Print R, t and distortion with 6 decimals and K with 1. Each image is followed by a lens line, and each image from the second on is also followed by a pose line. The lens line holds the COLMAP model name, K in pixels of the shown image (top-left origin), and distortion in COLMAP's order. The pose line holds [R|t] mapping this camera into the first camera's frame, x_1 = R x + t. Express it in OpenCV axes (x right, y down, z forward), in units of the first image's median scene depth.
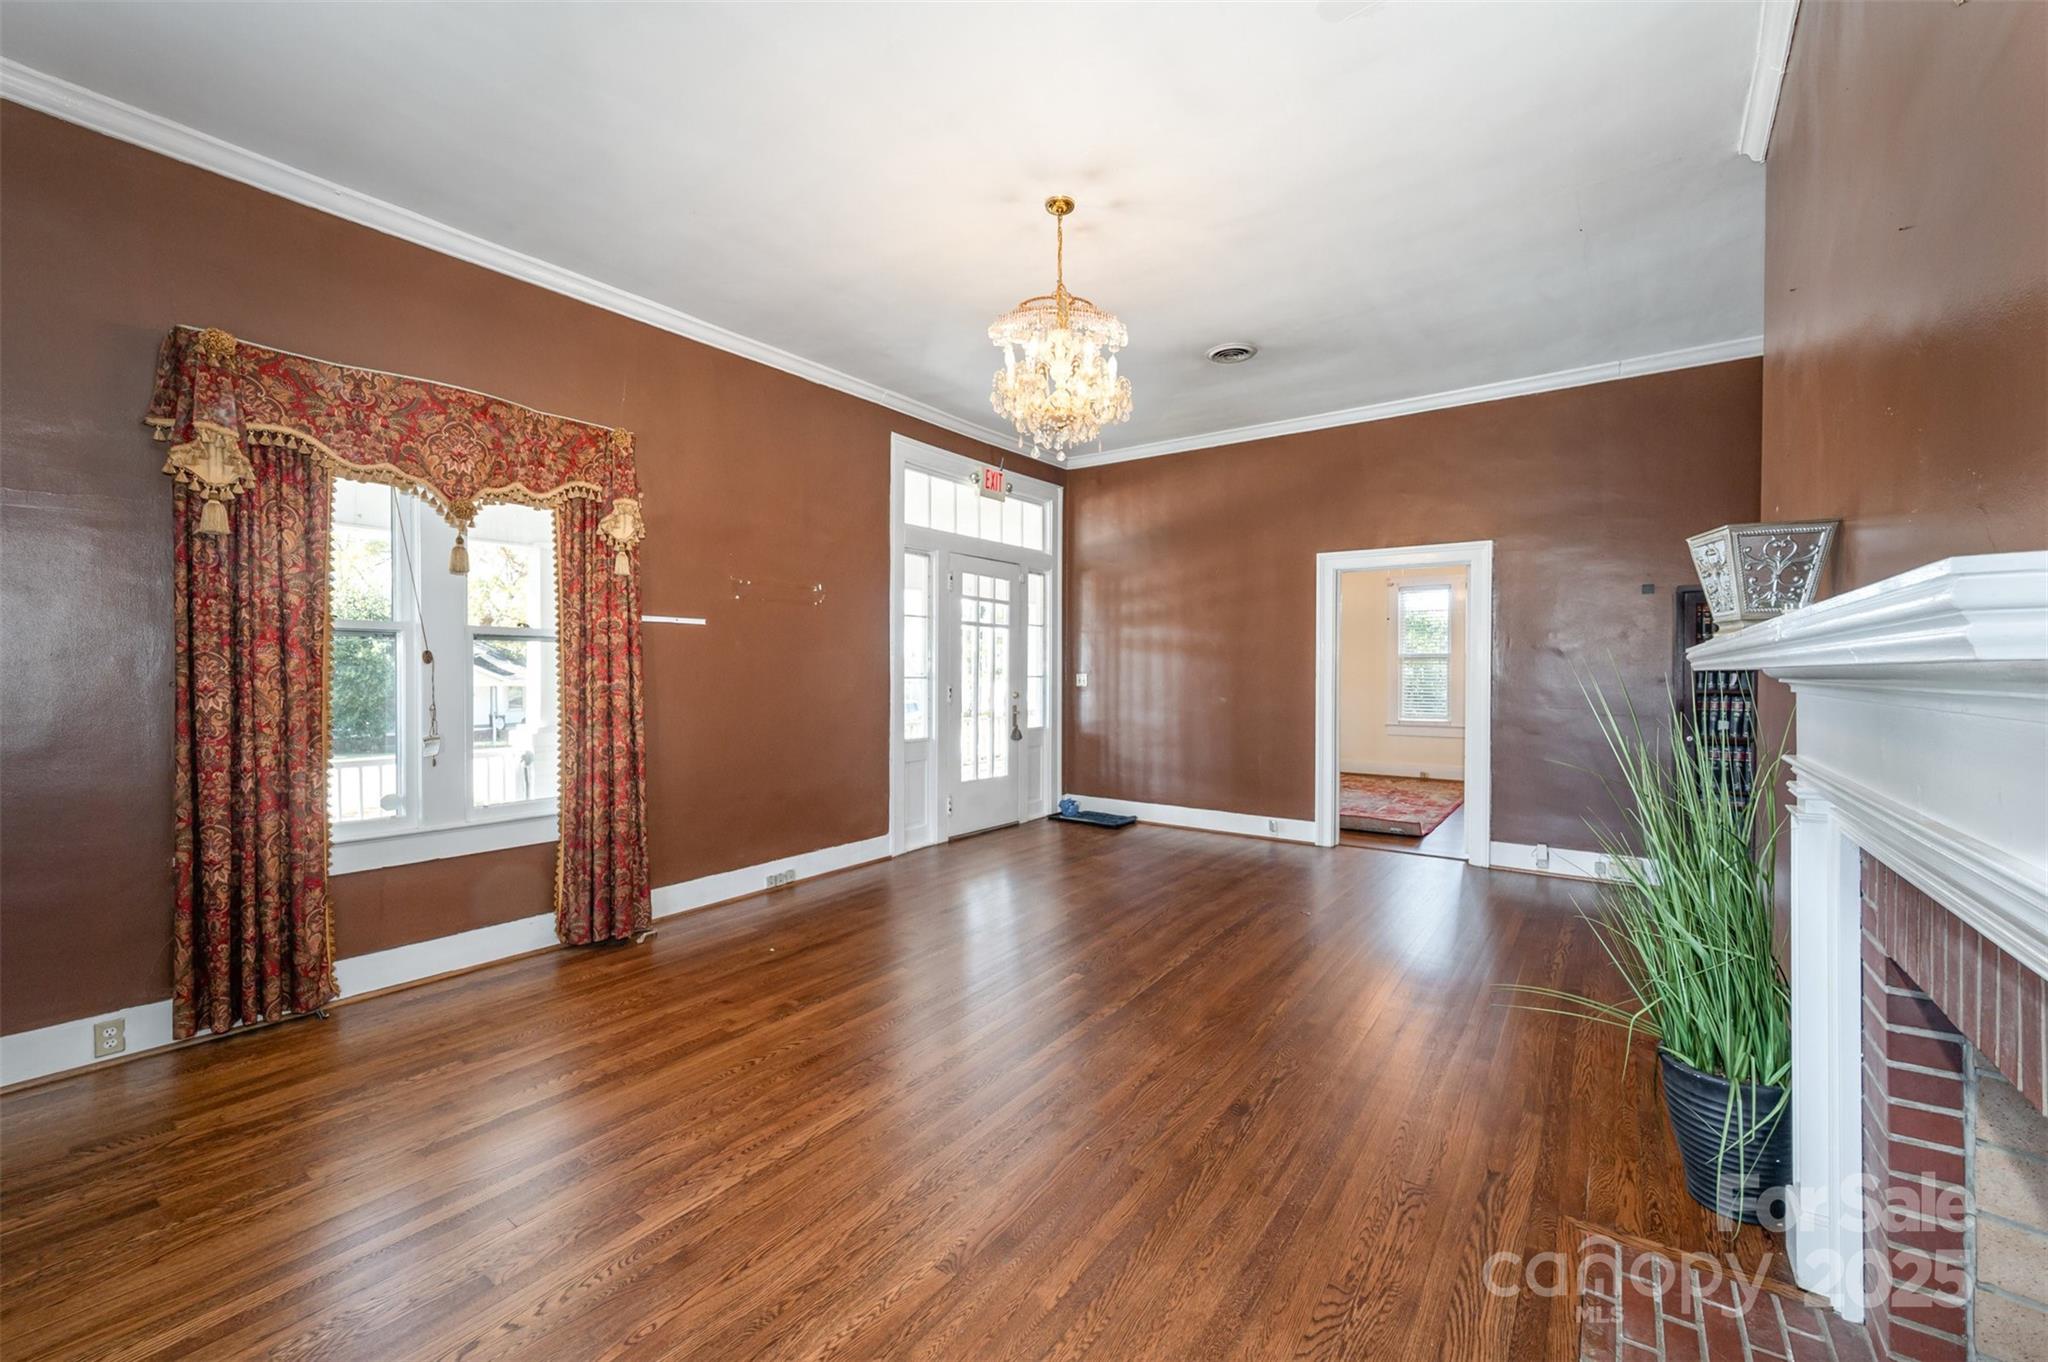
lens RADIAL K [[812.0, 0, 1027.2], [0, 812.0, 686.3], [0, 0, 1]] dist [0.000109, 0.000088]
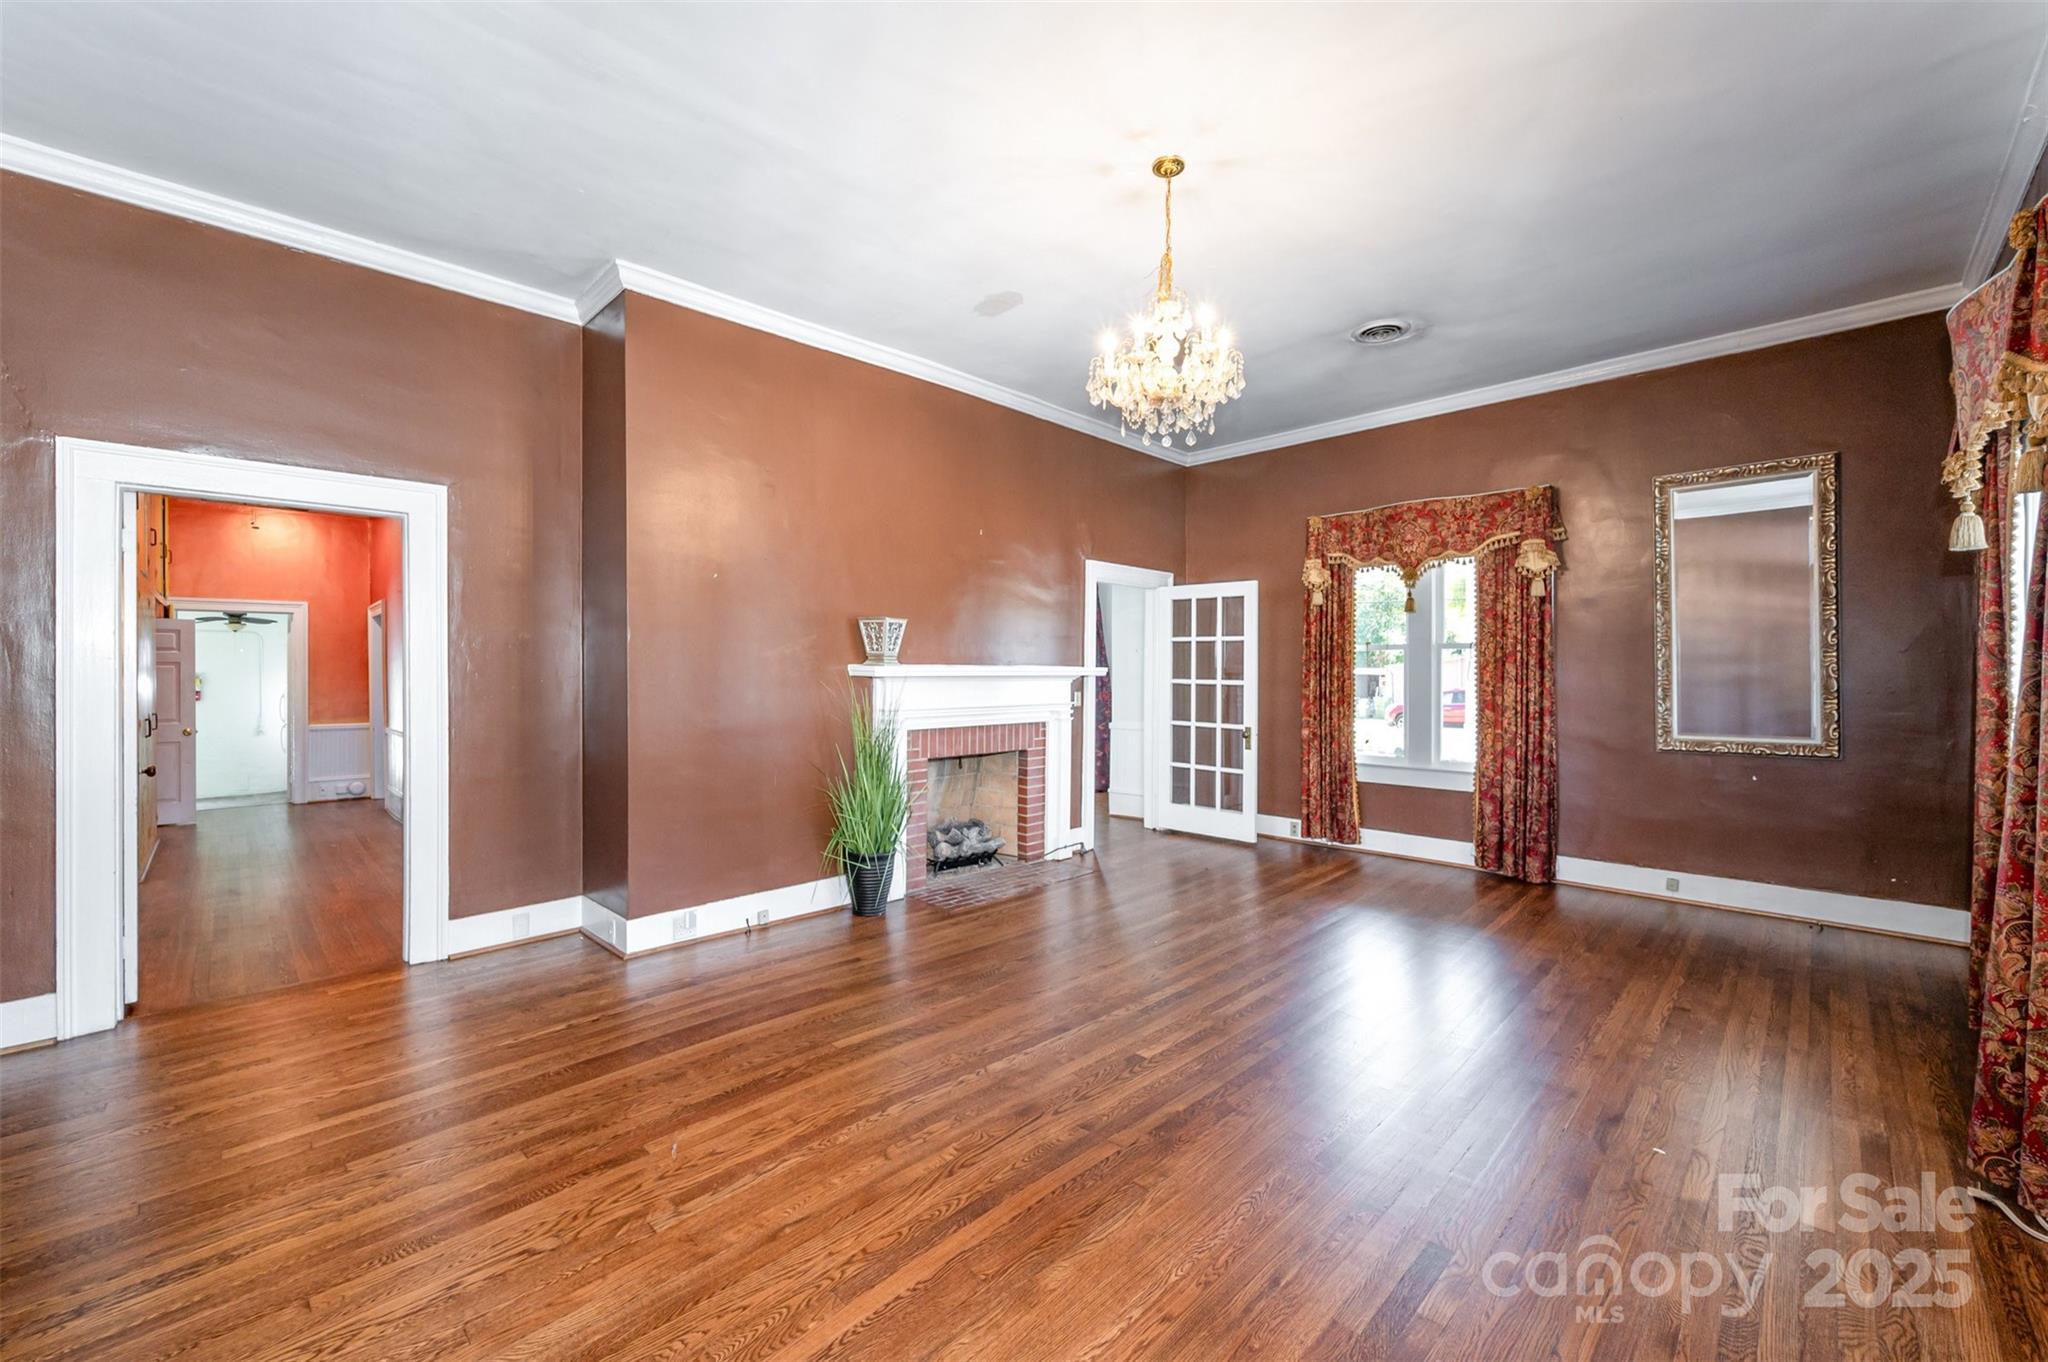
lens RADIAL K [[821.3, 0, 1027.8], [0, 821.3, 673.4], [0, 0, 1]] dist [-0.001930, -0.000078]
pose [[-0.129667, 0.009051, -0.991516, 1.010300], [-0.019117, 0.999750, 0.011626, -0.020238], [0.991373, 0.020462, -0.129462, 0.441214]]
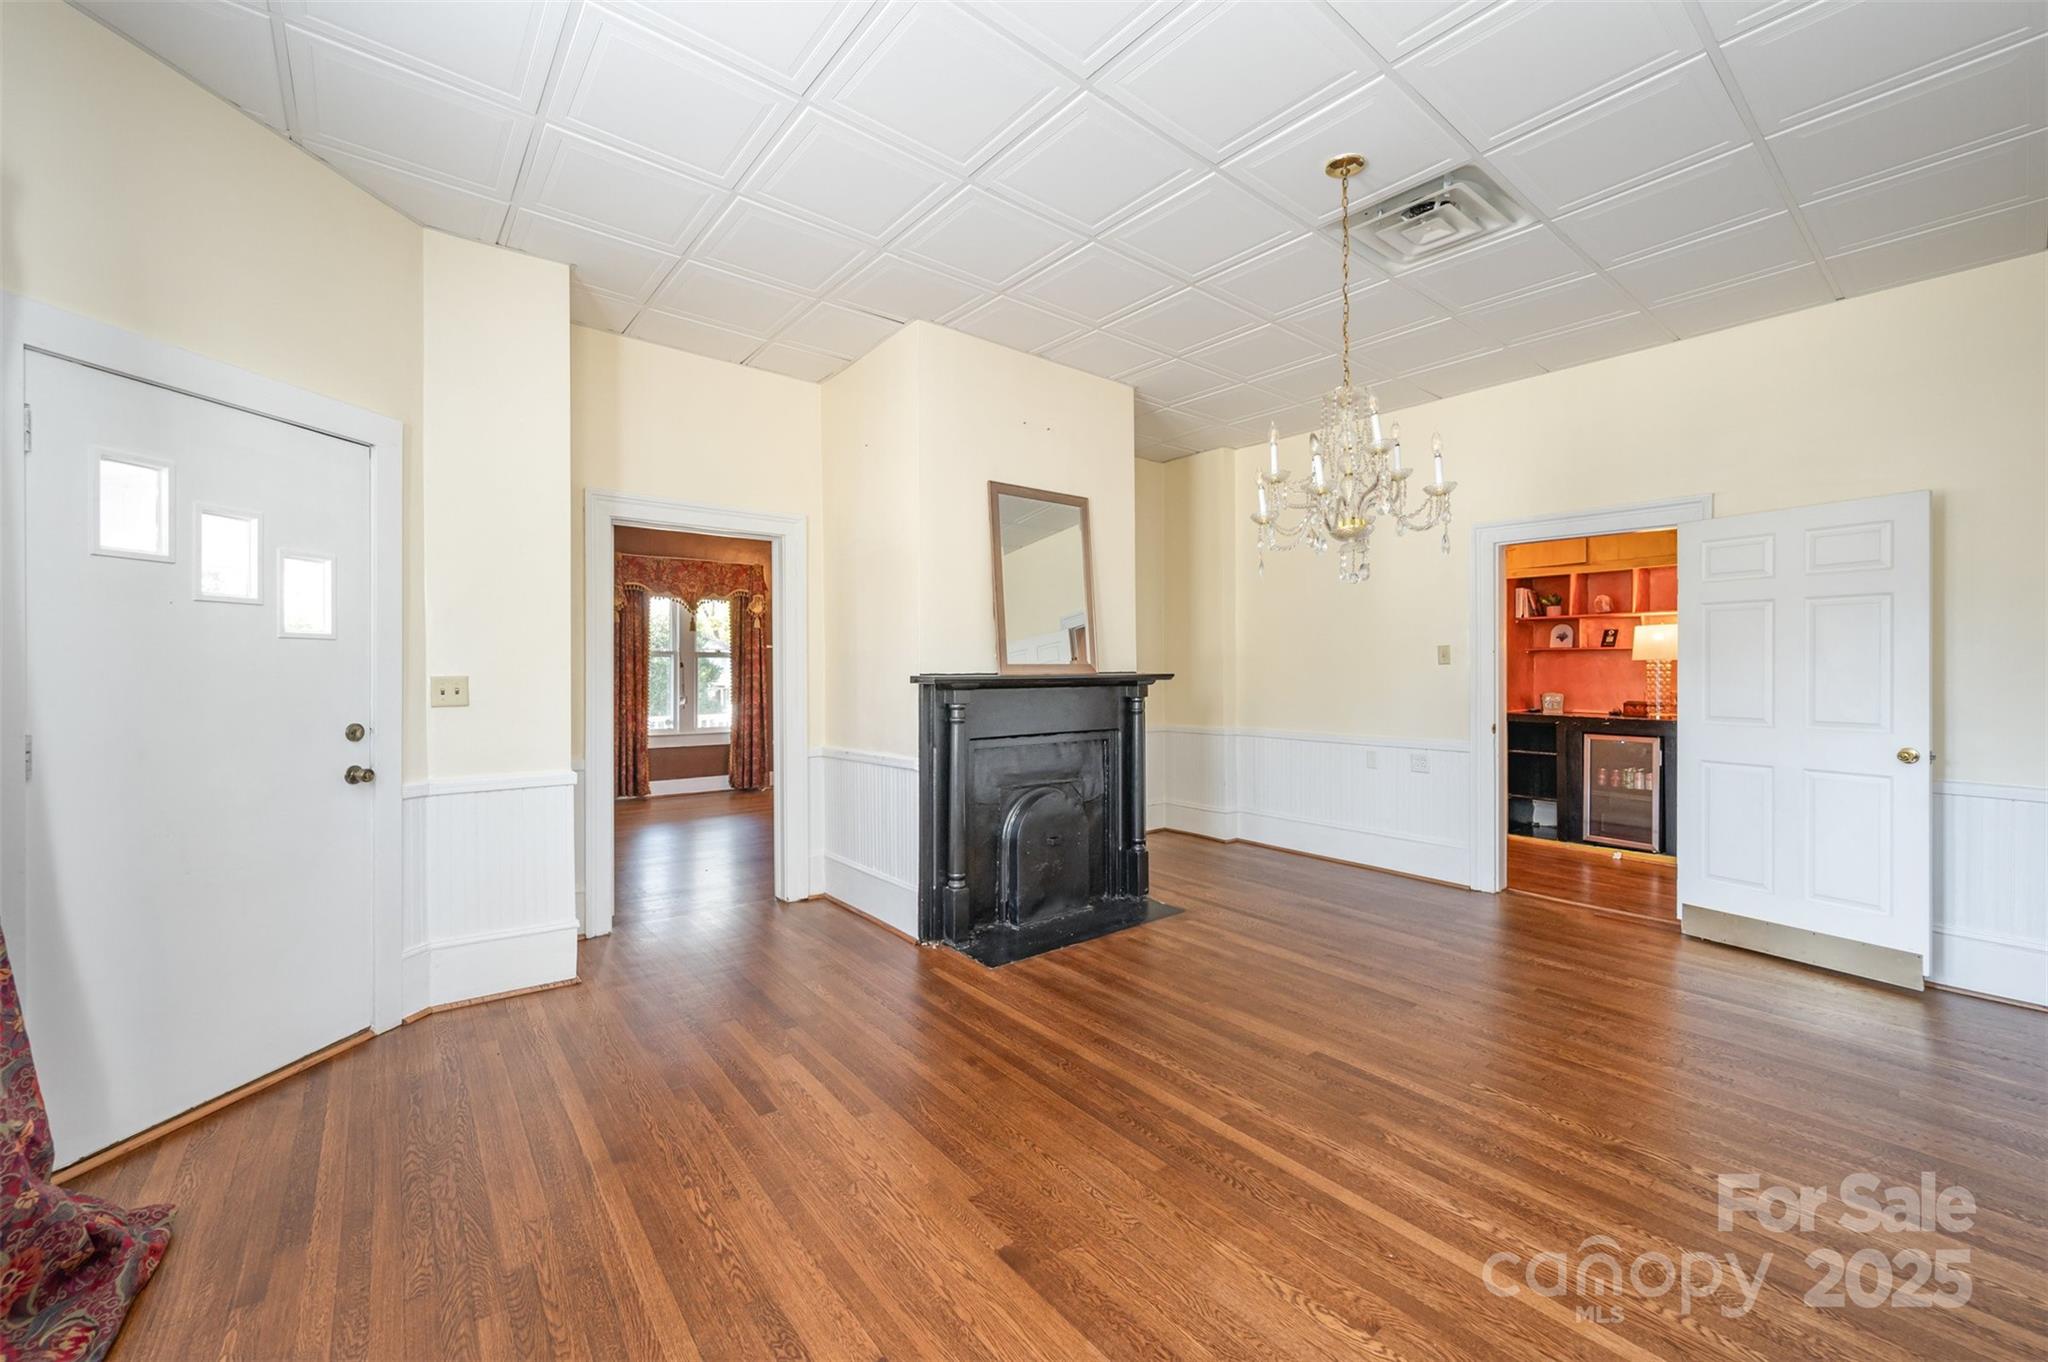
lens RADIAL K [[797.1, 0, 1024.0], [0, 797.1, 681.0], [0, 0, 1]] dist [-0.000469, 0.000163]
pose [[0.965242, 0.002178, -0.261347, 0.896410], [-0.004567, 0.999953, -0.008535, 0.028939], [0.261316, 0.009432, 0.965207, -1.062830]]
